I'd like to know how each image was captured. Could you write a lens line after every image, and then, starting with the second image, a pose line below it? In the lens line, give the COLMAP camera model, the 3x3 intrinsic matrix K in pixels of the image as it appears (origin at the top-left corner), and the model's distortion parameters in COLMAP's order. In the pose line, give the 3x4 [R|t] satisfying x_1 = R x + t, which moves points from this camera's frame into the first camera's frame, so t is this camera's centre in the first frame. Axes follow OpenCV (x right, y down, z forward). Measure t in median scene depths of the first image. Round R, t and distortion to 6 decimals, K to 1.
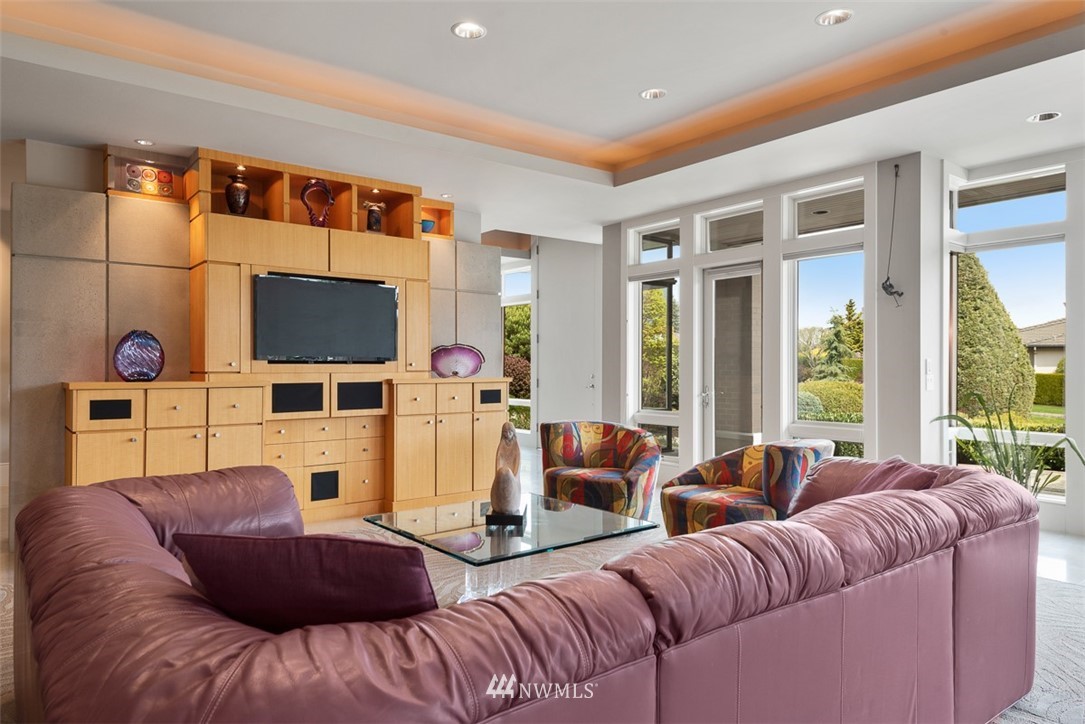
lens RADIAL K [[718.4, 0, 541.4], [0, 718.4, 359.2], [0, 0, 1]] dist [0.047241, -0.002483]
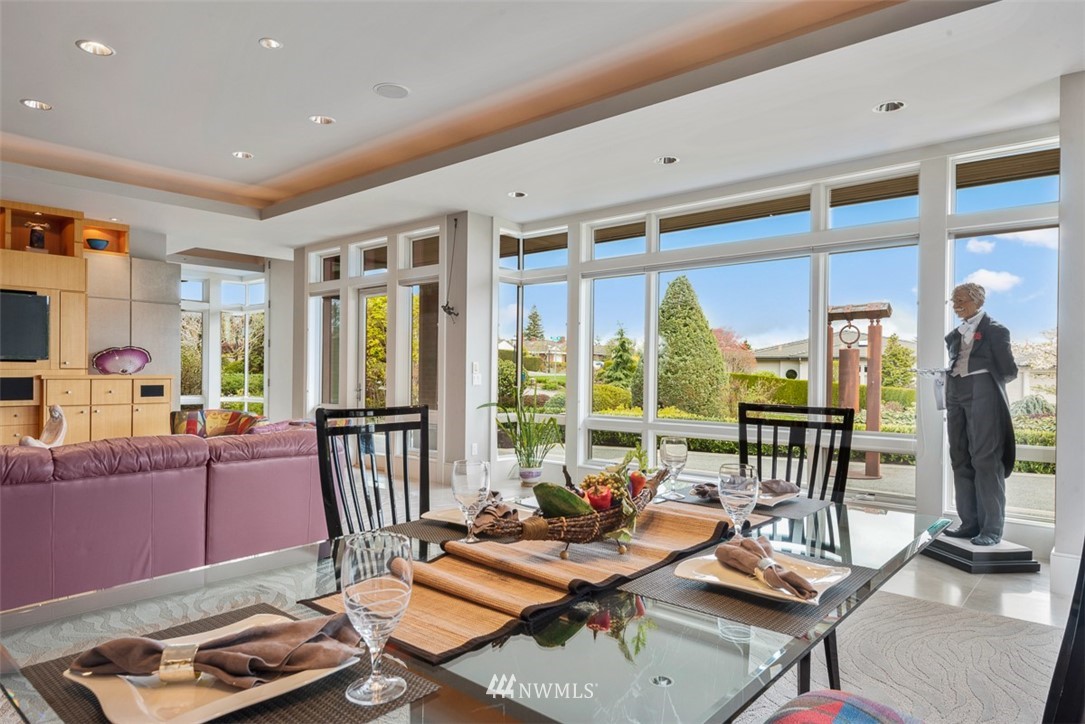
lens RADIAL K [[682.6, 0, 540.1], [0, 682.6, 364.9], [0, 0, 1]] dist [0.004493, -0.000985]
pose [[0.978551, 0.008668, 0.205824, 0.328488], [-0.008508, 0.999962, -0.001658, 0.005599], [-0.205830, -0.000129, 0.978588, -0.237604]]
